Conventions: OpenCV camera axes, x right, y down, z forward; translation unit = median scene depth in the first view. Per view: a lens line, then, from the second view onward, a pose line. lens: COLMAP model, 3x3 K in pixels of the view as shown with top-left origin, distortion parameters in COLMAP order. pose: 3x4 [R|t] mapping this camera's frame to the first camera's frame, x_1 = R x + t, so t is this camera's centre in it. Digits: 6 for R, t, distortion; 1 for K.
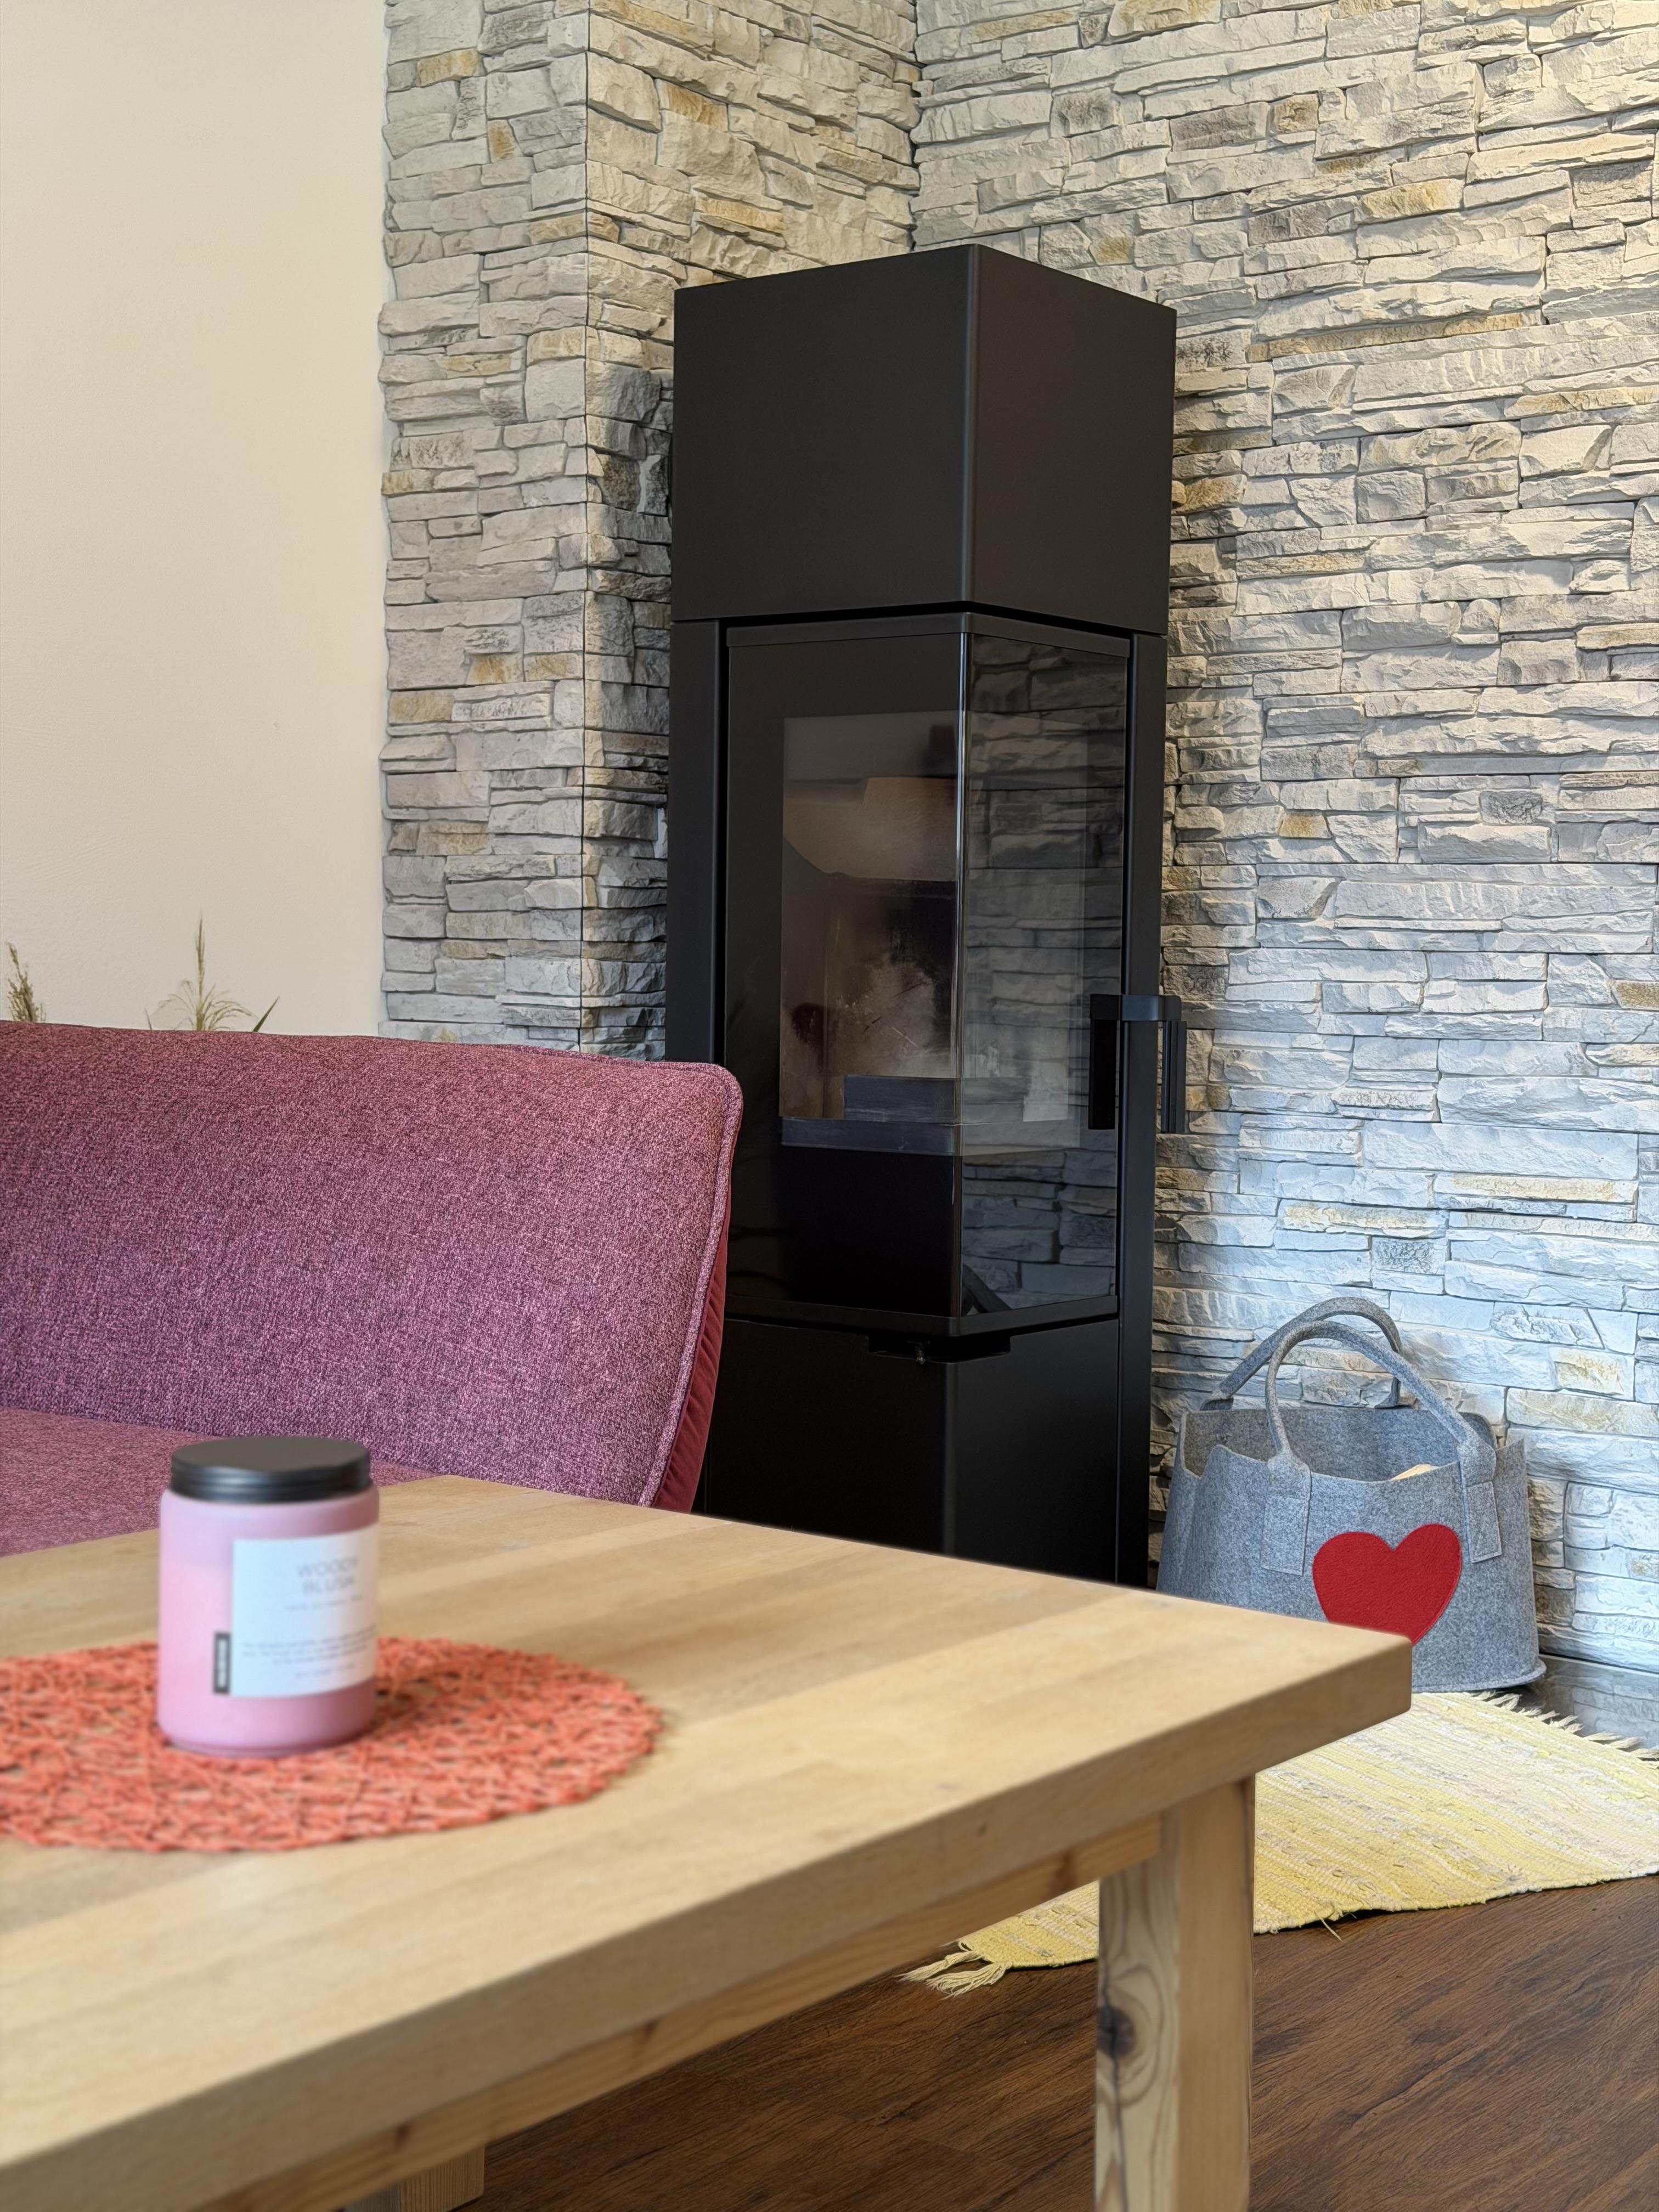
lens RADIAL K [[3137.5, 0, 867.0], [0, 3137.5, 1099.1], [0, 0, 1]] dist [0.136921, -0.061409]
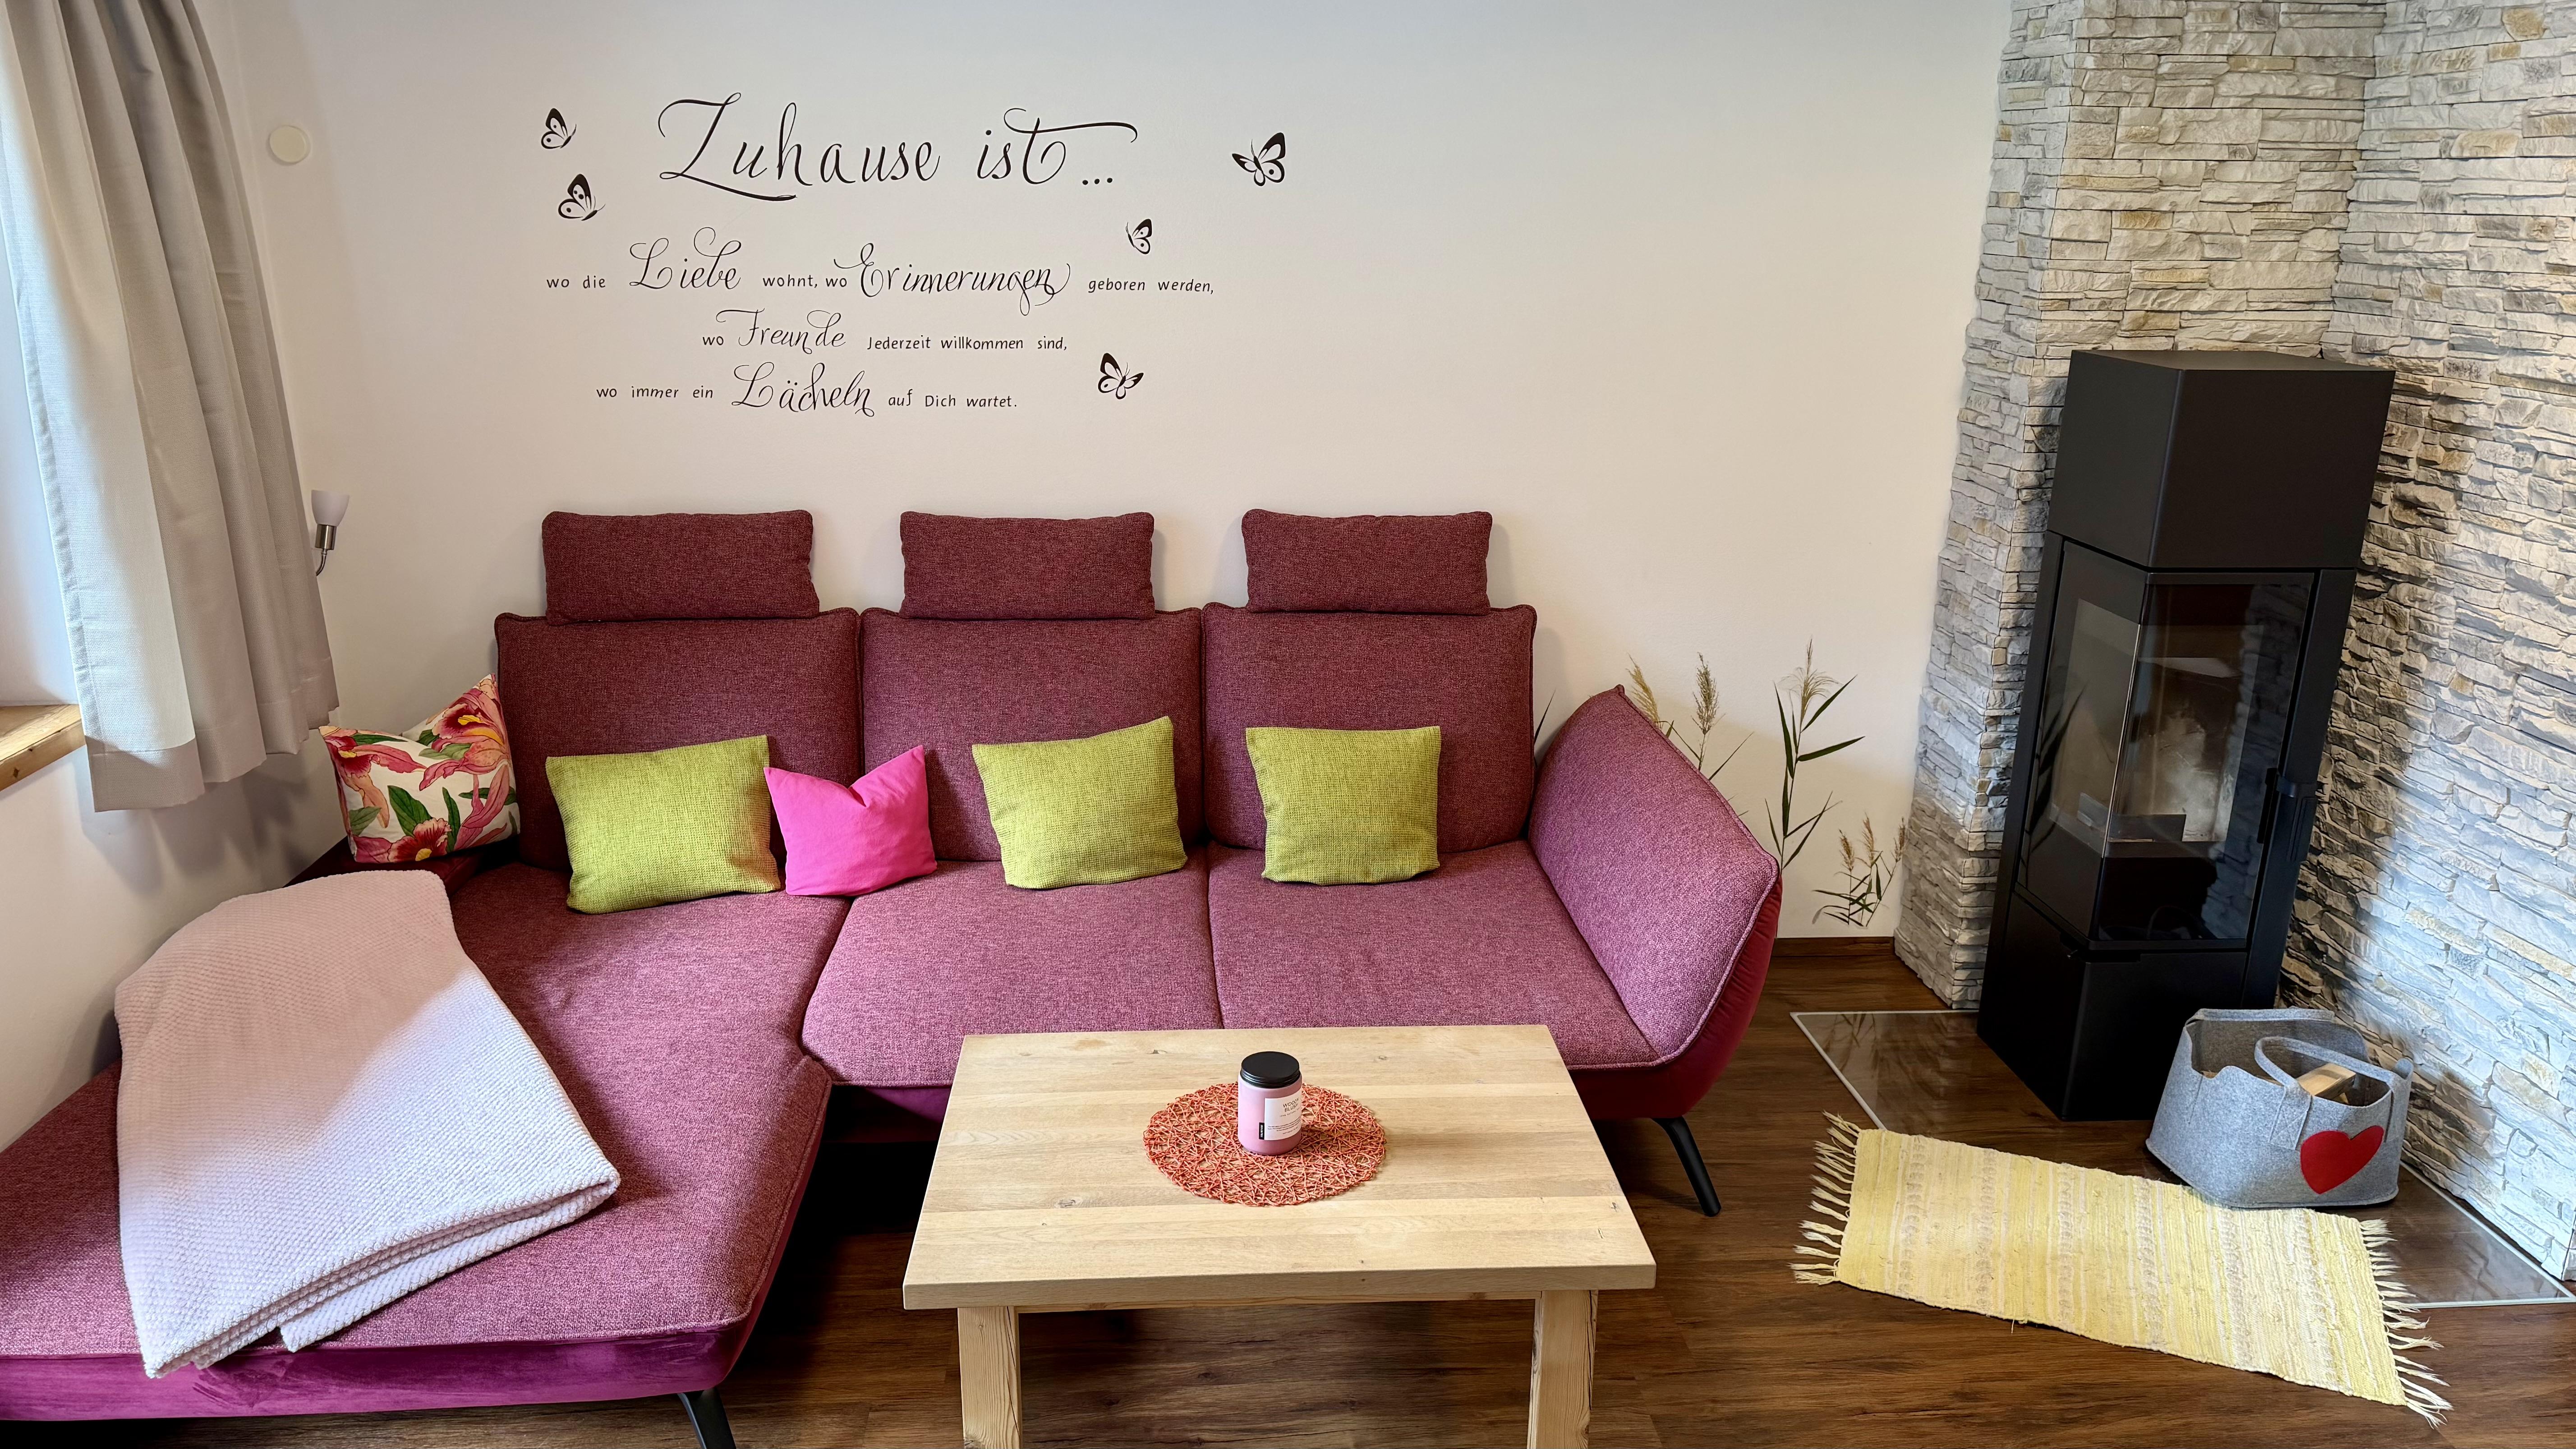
lens RADIAL K [[1831.5, 0, 1295.3], [0, 1831.5, 749.8], [0, 0, 1]] dist [0.139667, -0.164986]
pose [[0.663260, 0.221205, -0.714951, 0.436223], [-0.044380, 0.965264, 0.257480, -0.274650], [0.747072, -0.139047, 0.650038, -0.058765]]
